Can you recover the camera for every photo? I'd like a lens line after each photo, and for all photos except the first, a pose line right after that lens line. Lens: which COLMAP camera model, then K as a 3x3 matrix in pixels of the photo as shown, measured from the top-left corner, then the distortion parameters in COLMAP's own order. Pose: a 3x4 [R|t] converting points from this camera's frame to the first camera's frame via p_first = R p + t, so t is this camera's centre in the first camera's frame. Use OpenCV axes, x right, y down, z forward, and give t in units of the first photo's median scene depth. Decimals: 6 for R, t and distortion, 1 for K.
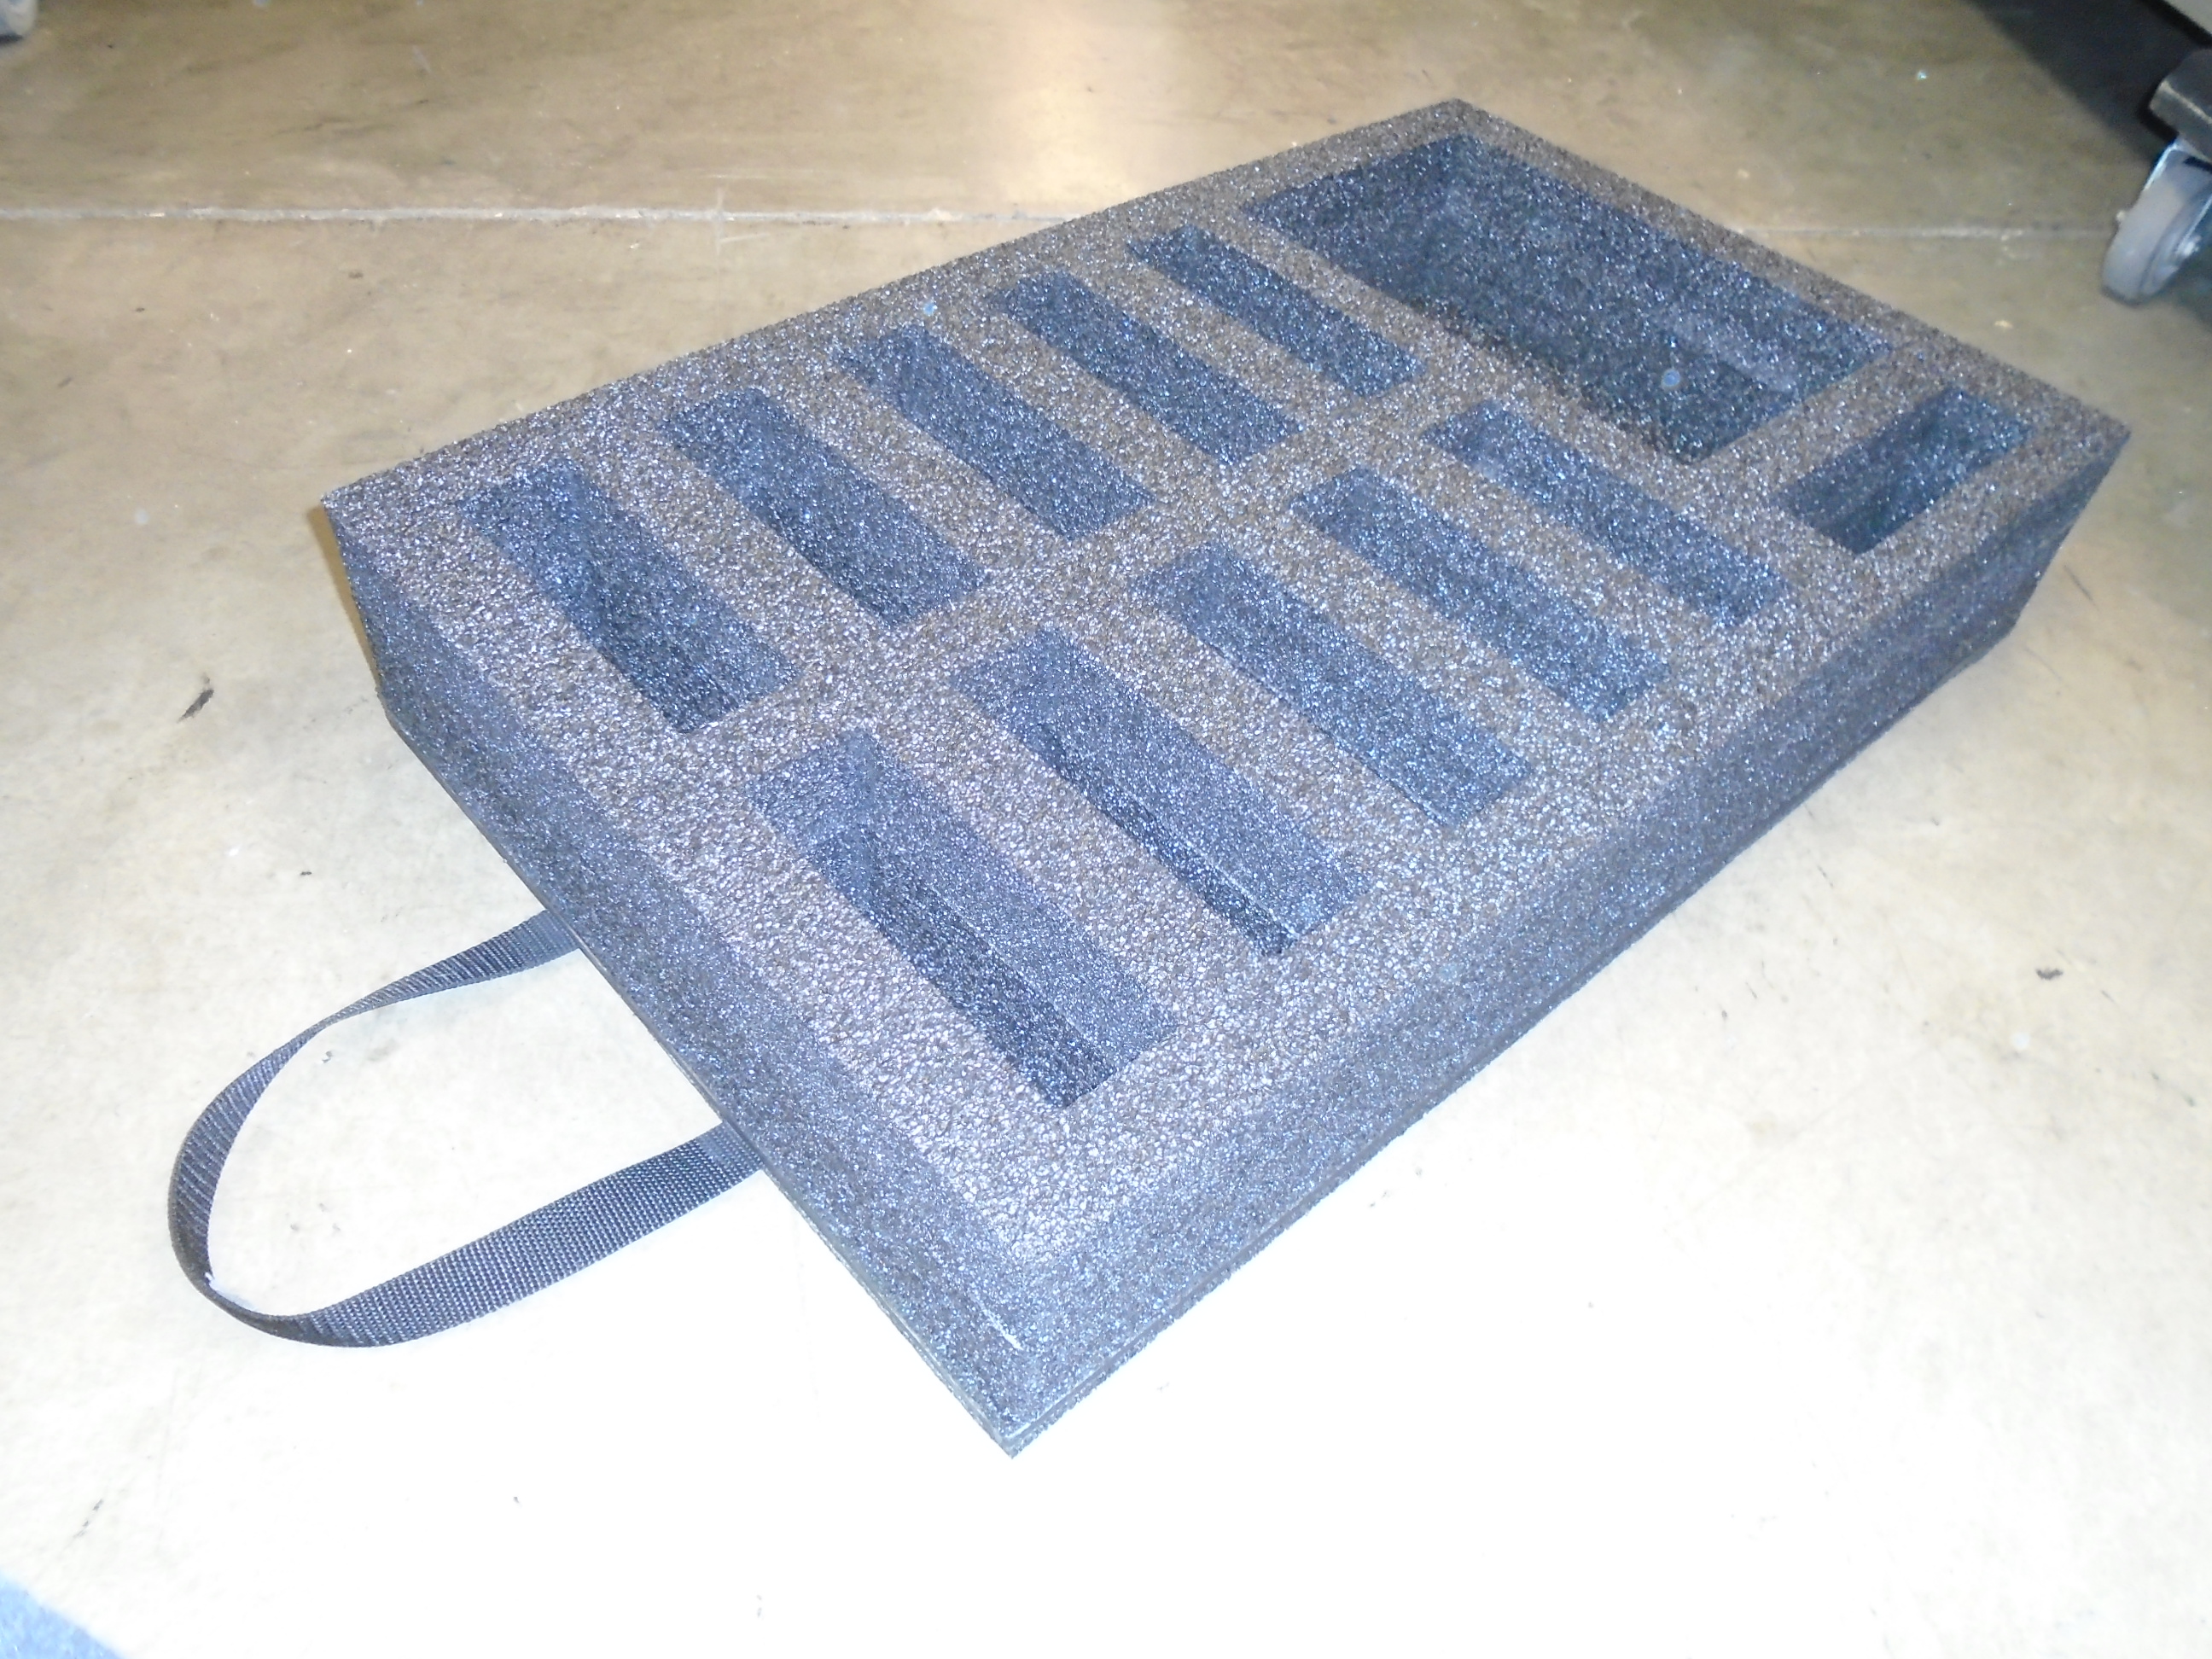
lens RADIAL K [[1699.2, 0, 1117.8], [0, 1699.2, 827.8], [0, 0, 1]] dist [-0.019576, 0.011221]
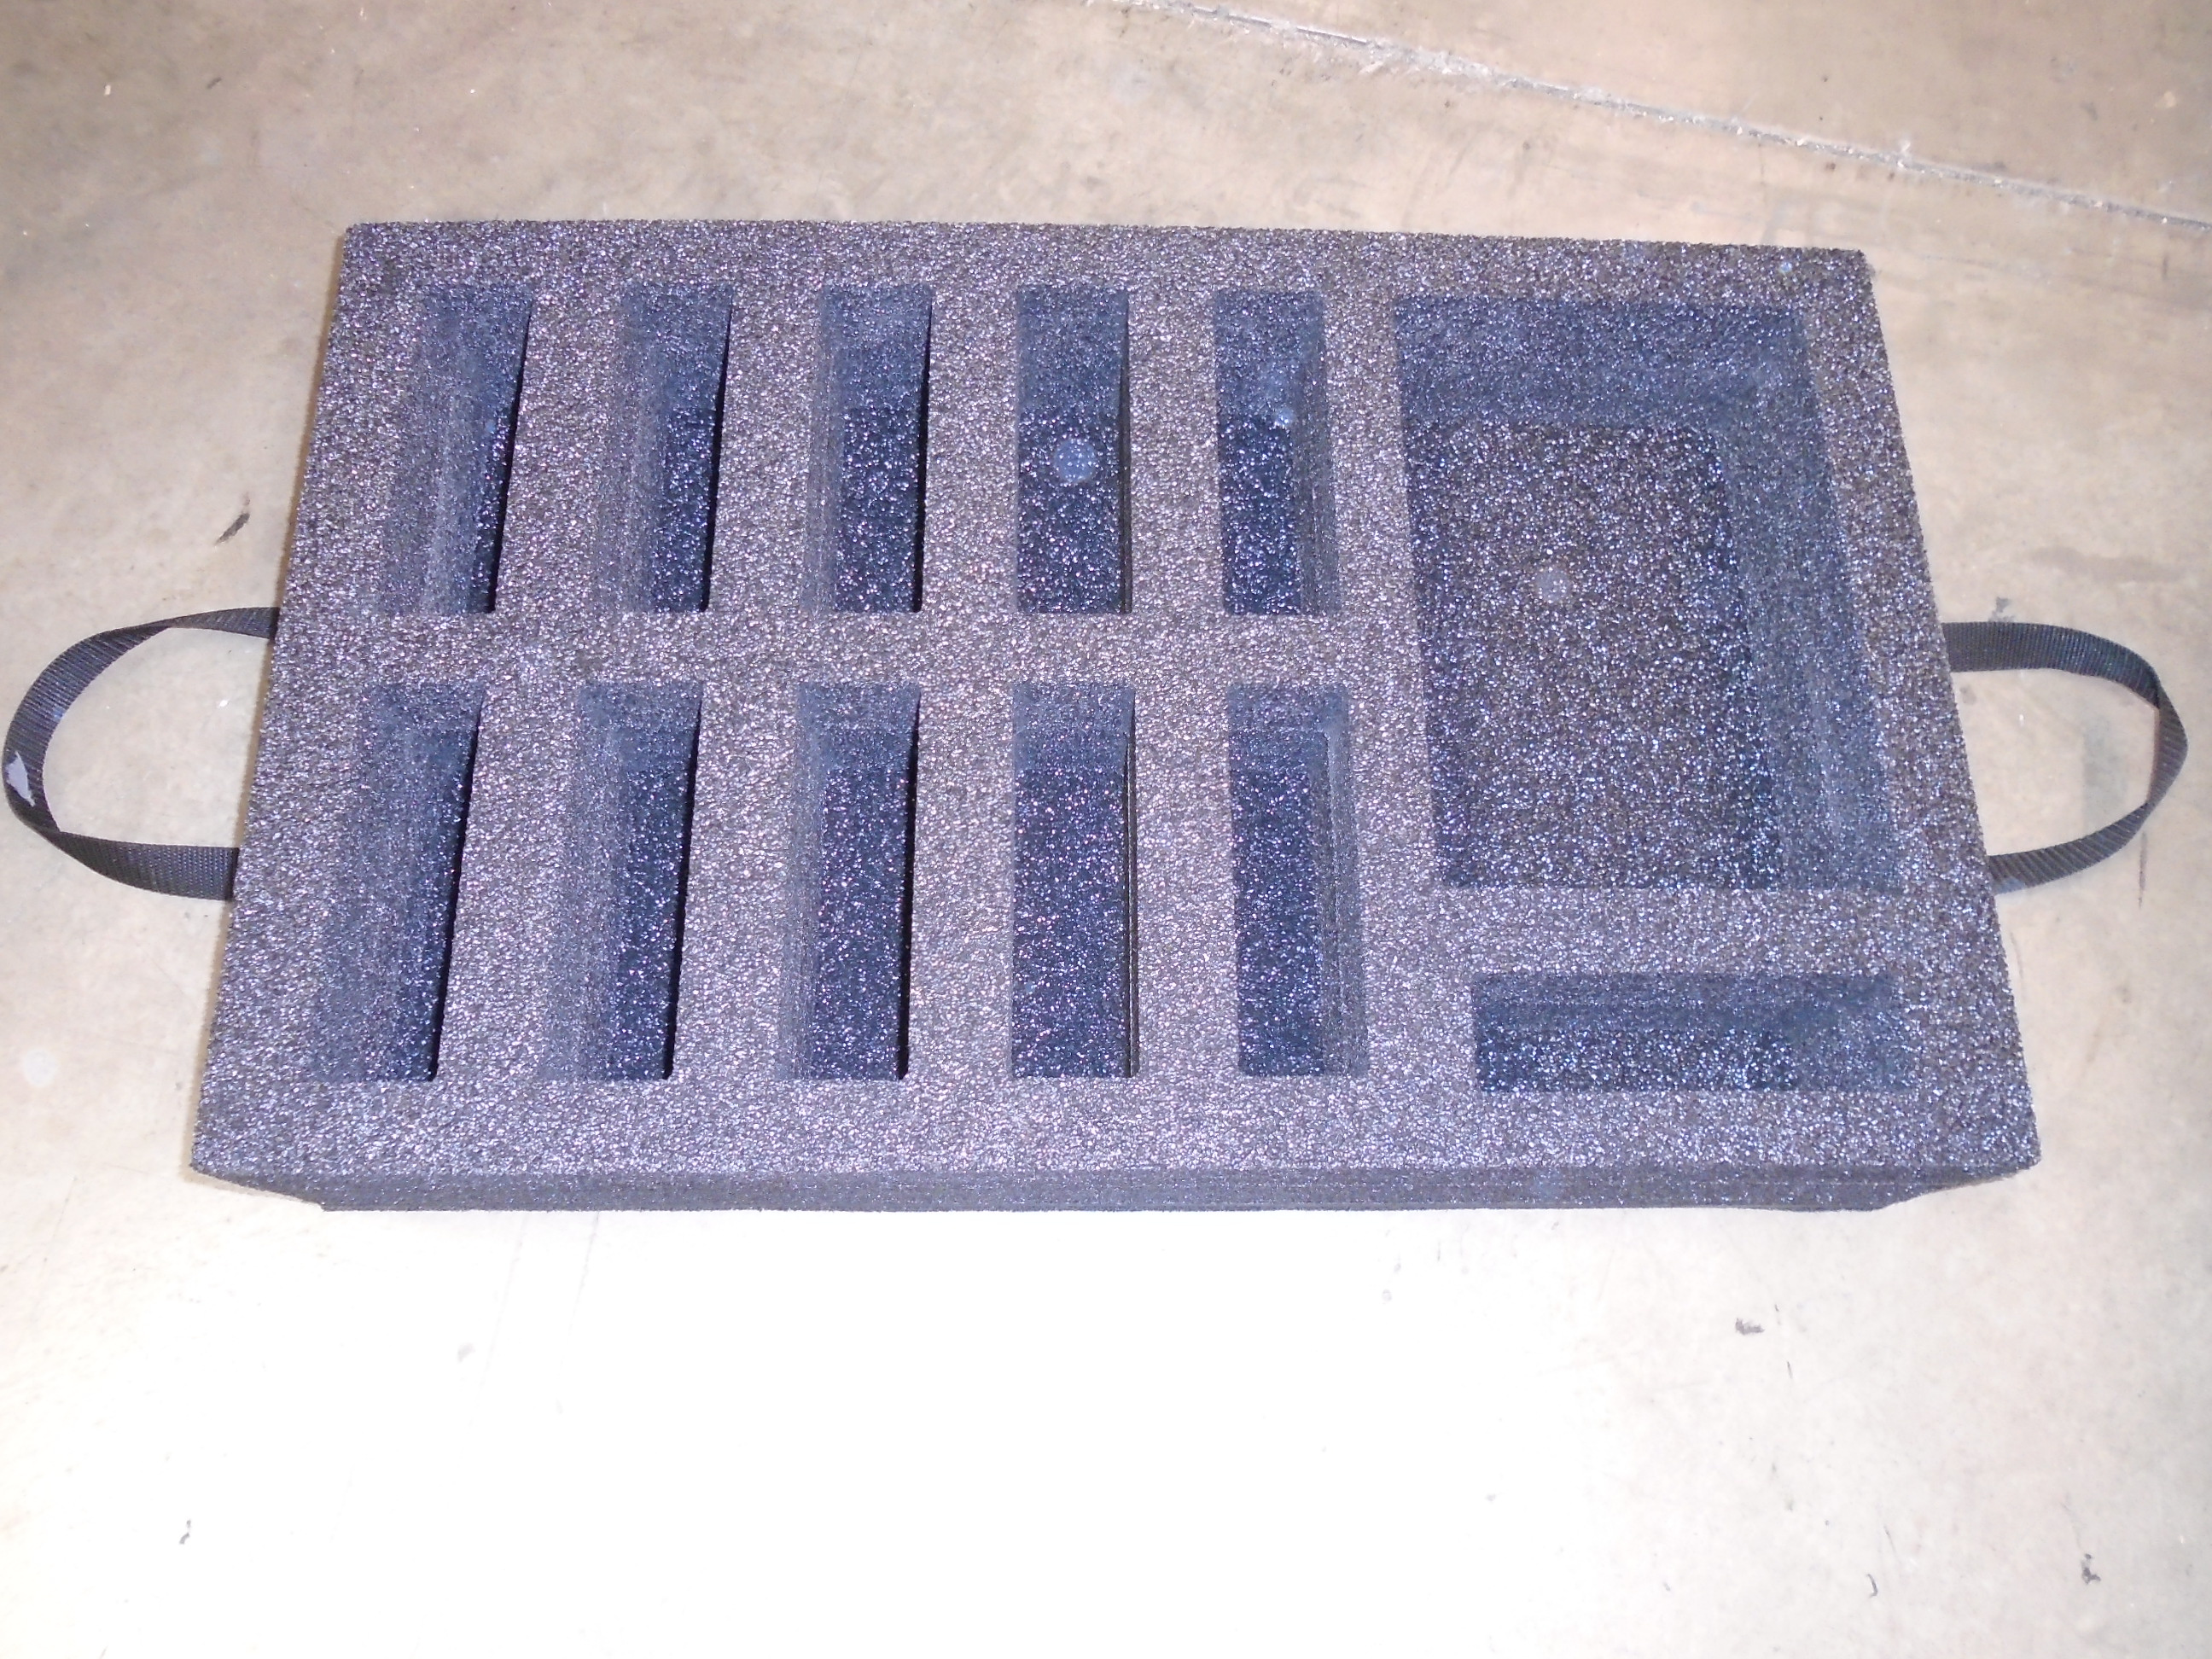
lens RADIAL K [[1699.2, 0, 1088.7], [0, 1699.2, 842.2], [0, 0, 1]] dist [-0.019576, 0.011221]
pose [[0.930358, 0.324928, -0.169872, 0.244119], [-0.234724, 0.883739, 0.404859, -0.464395], [0.281672, -0.336791, 0.898461, 0.065413]]
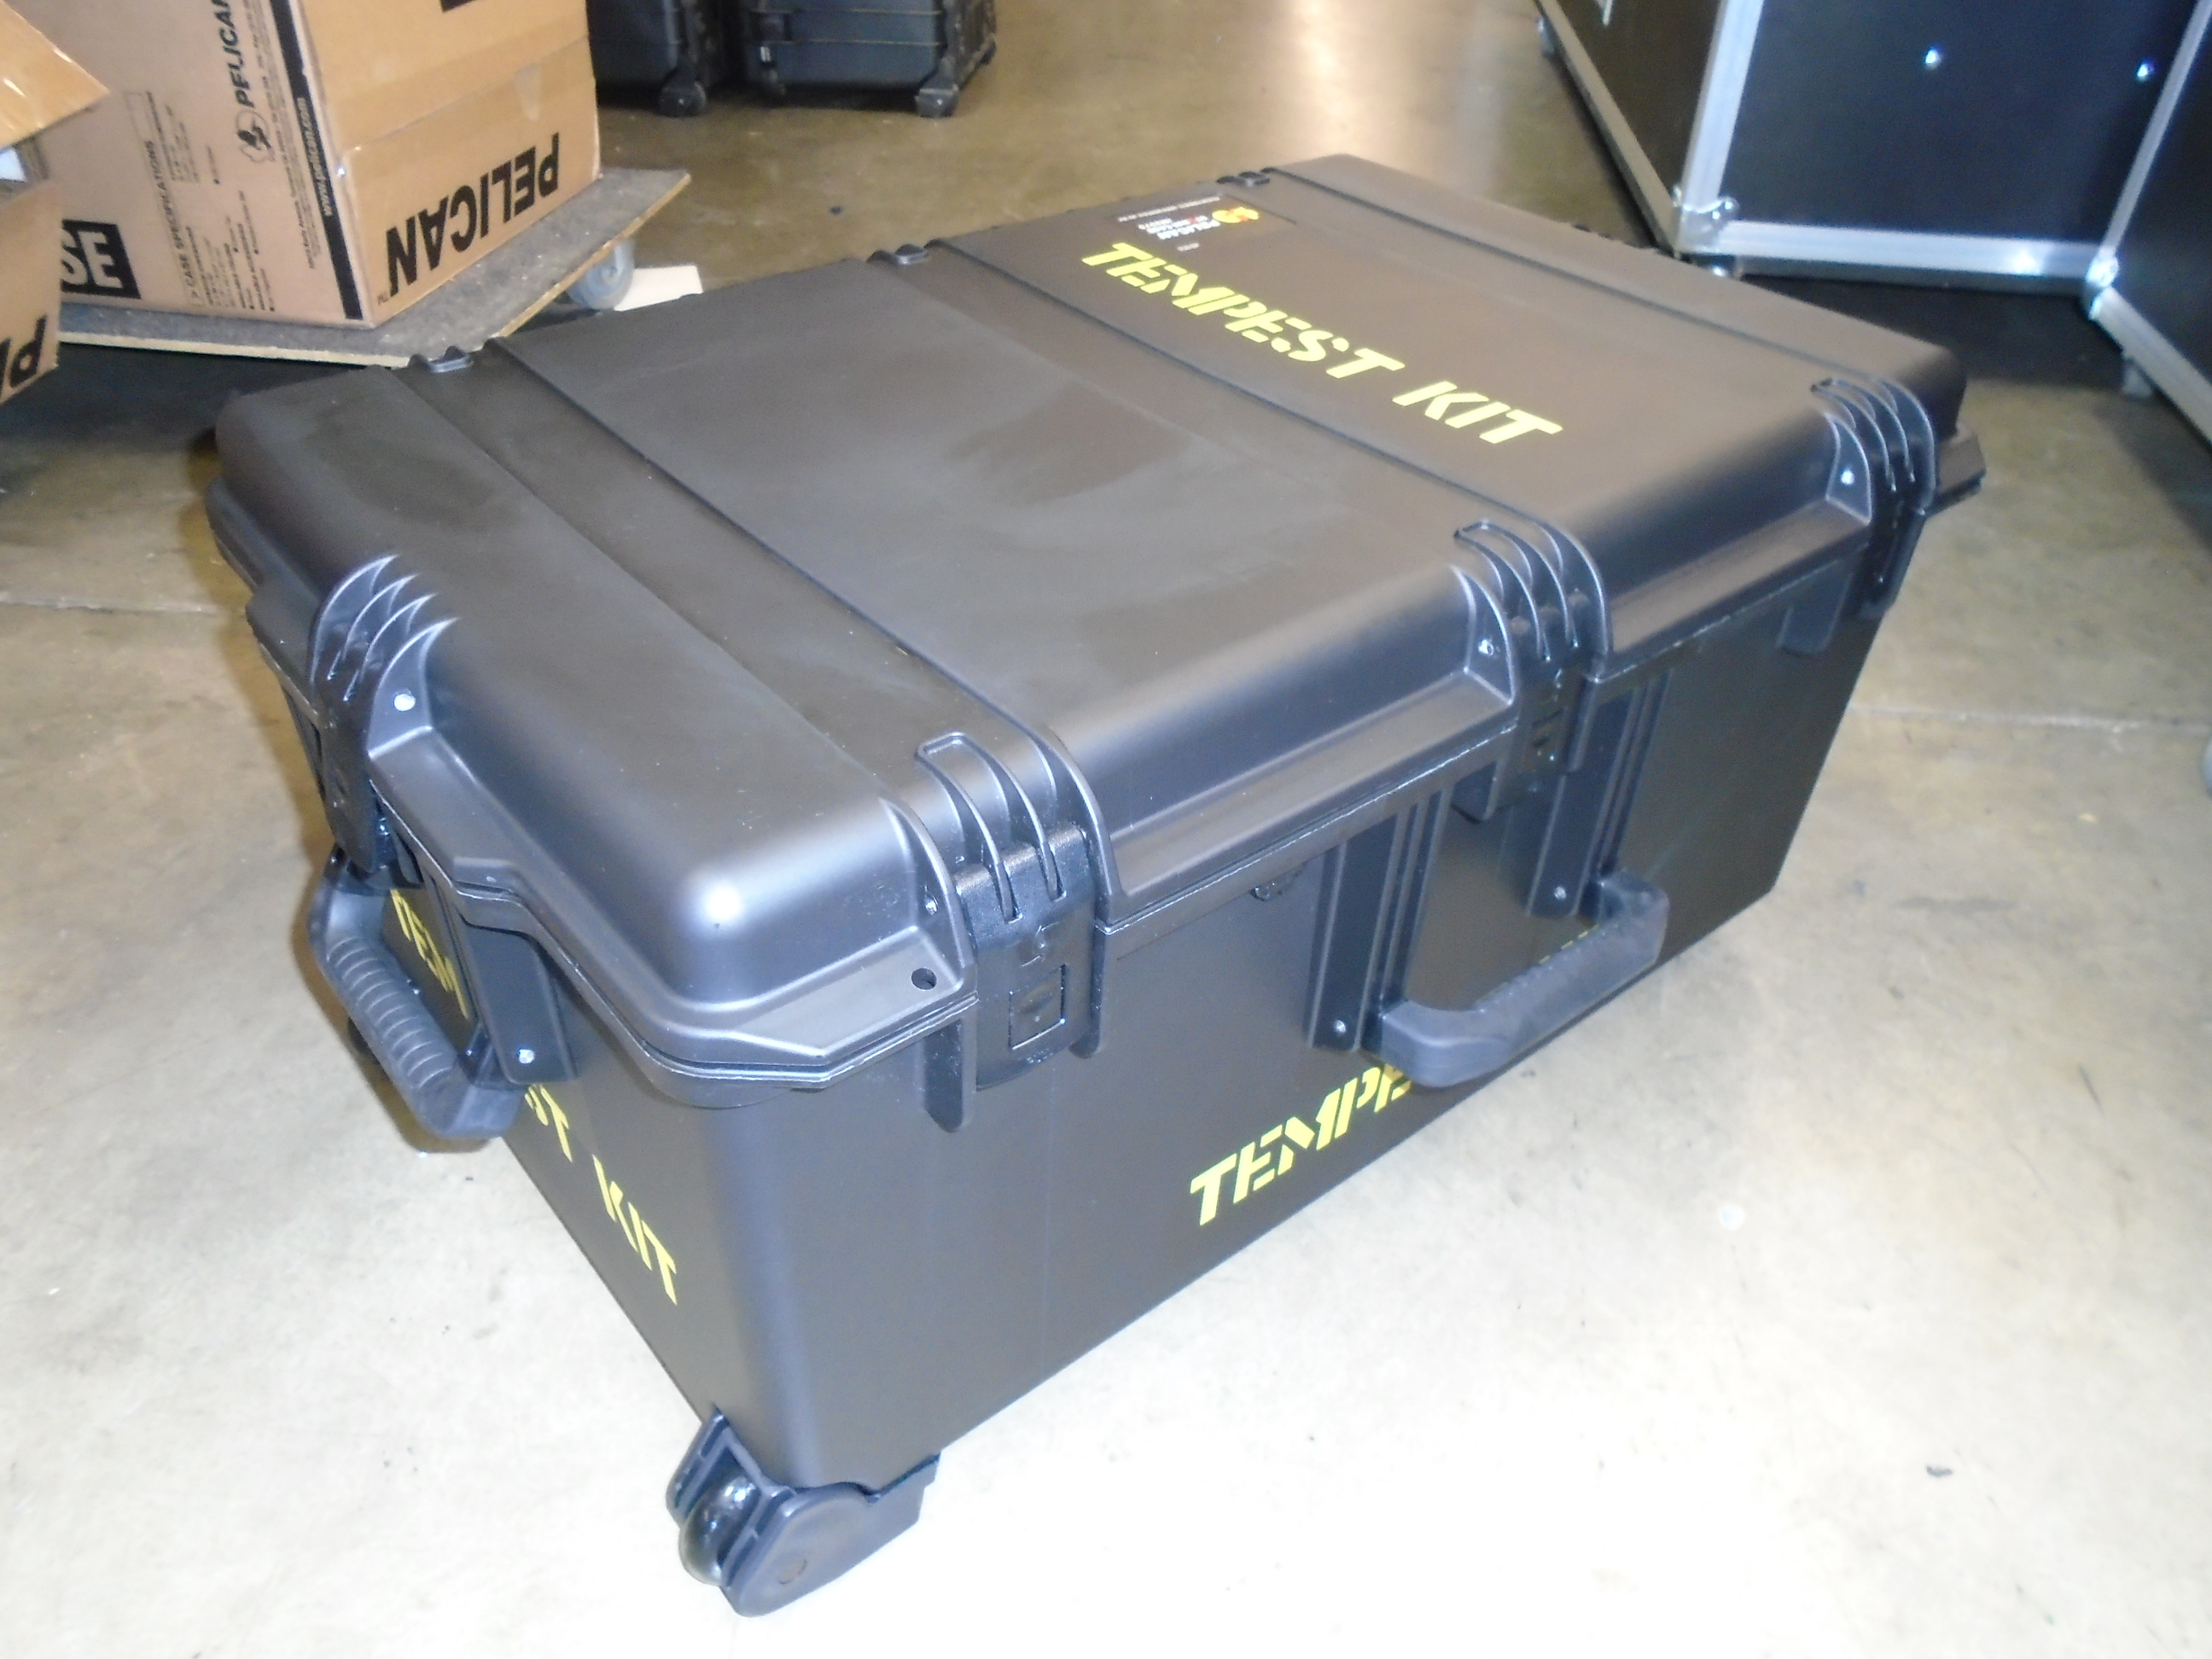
lens RADIAL K [[1699.2, 0, 1111.0], [0, 1699.2, 830.3], [0, 0, 1]] dist [-0.019576, 0.011221]
pose [[0.976396, 0.083297, -0.199279, 0.207432], [-0.116830, 0.979699, -0.162916, -0.070854], [0.181663, 0.182352, 0.966305, -0.185174]]
